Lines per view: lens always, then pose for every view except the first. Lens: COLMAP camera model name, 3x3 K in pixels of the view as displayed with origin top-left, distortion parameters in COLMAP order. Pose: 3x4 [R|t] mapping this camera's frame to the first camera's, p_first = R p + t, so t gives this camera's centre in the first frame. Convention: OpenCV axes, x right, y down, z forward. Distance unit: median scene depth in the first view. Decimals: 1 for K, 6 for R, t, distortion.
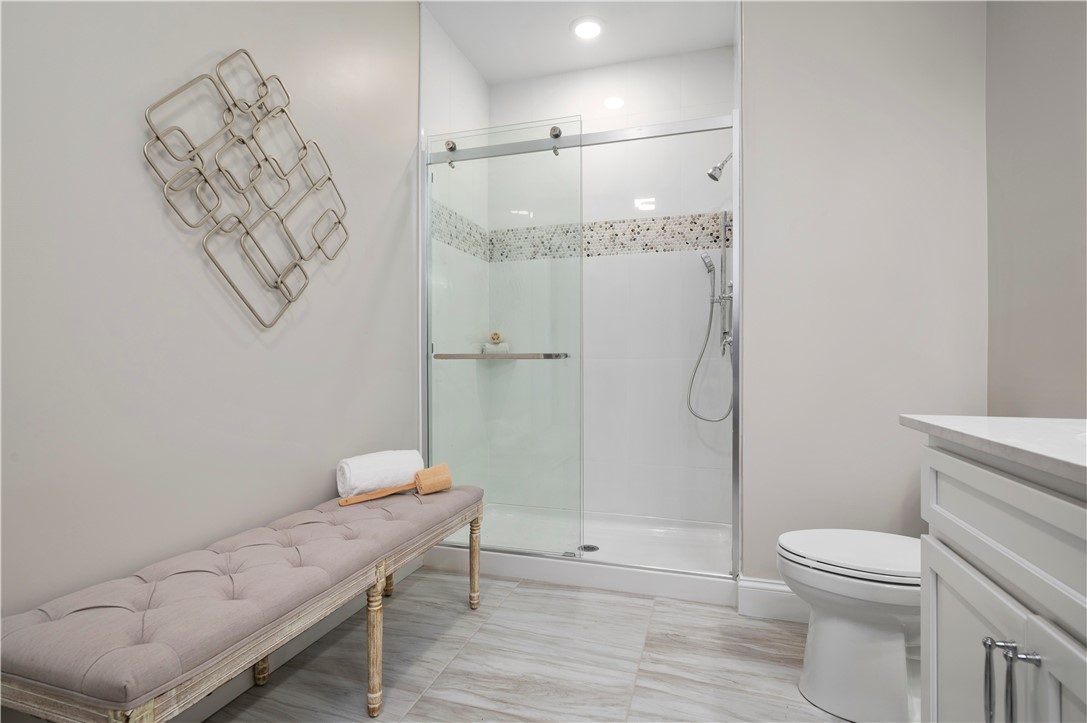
lens RADIAL K [[547.1, 0, 543.0], [0, 547.1, 353.8], [0, 0, 1]] dist [0.000033, -0.000130]
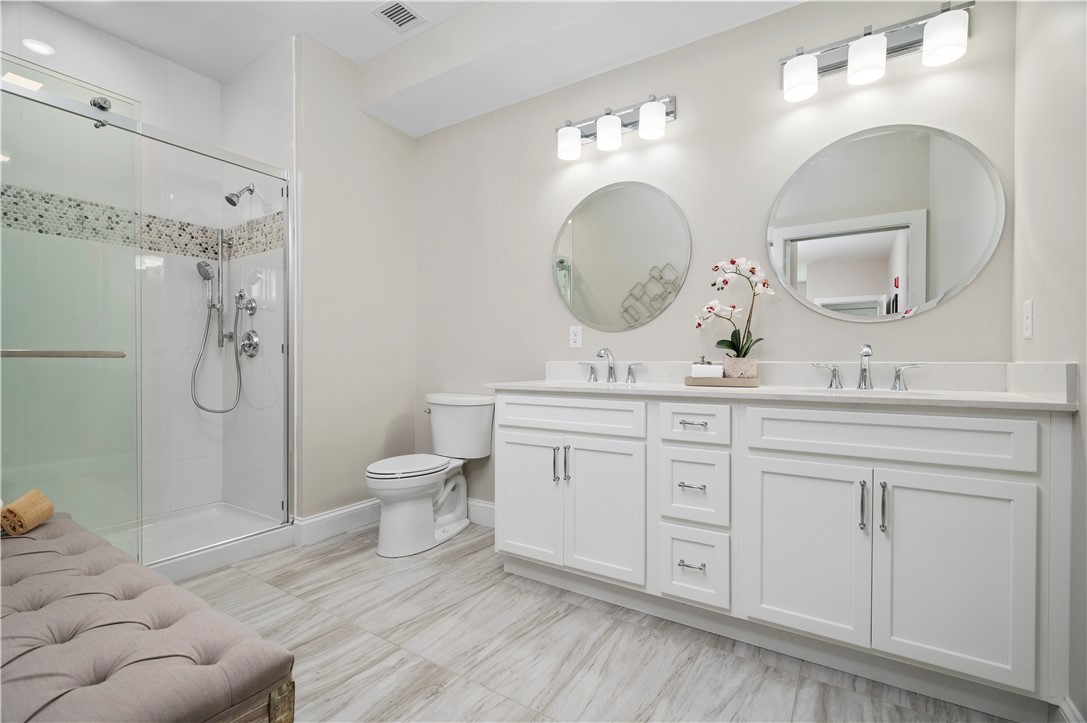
lens RADIAL K [[475.1, 0, 543.2], [0, 475.1, 368.1], [0, 0, 1]] dist [0.003299, 0.000667]
pose [[0.265237, -0.012529, 0.964102, -0.431035], [-0.012587, 0.999785, 0.016455, 0.004442], [-0.964101, -0.016500, 0.265022, 0.081597]]
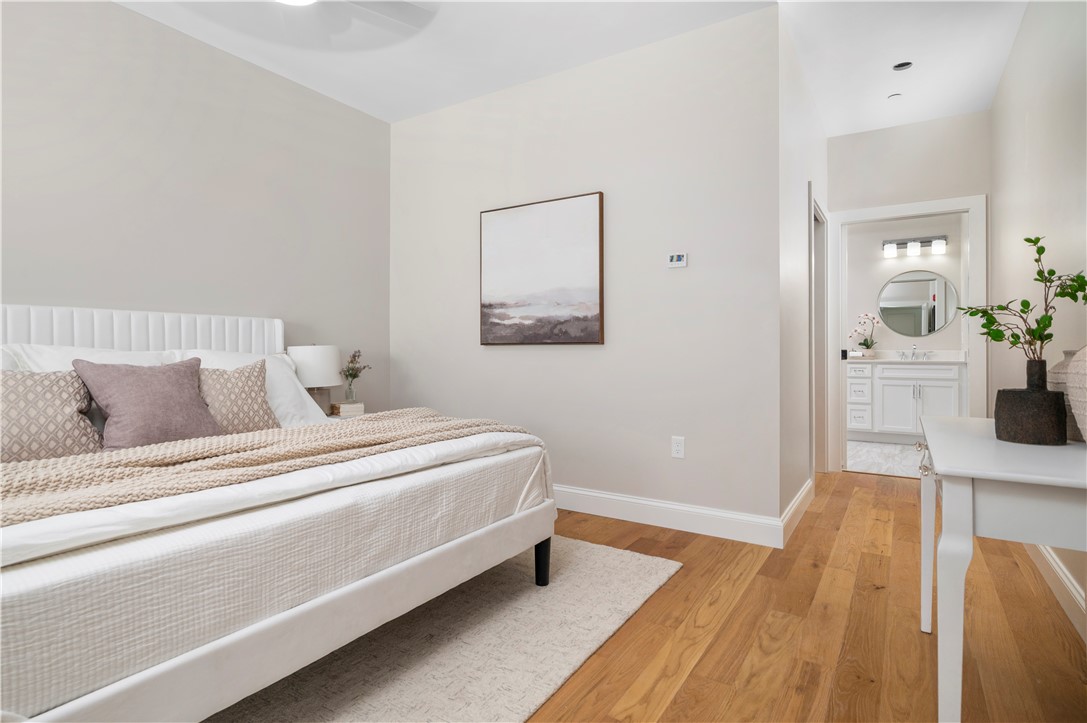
lens RADIAL K [[547.1, 0, 543.0], [0, 547.1, 353.8], [0, 0, 1]] dist [0.000033, -0.000130]
pose [[0.267329, -0.009126, 0.963562, -1.278387], [-0.005345, 0.999926, 0.010953, 0.001573], [-0.963591, -0.008079, 0.267260, 0.367265]]
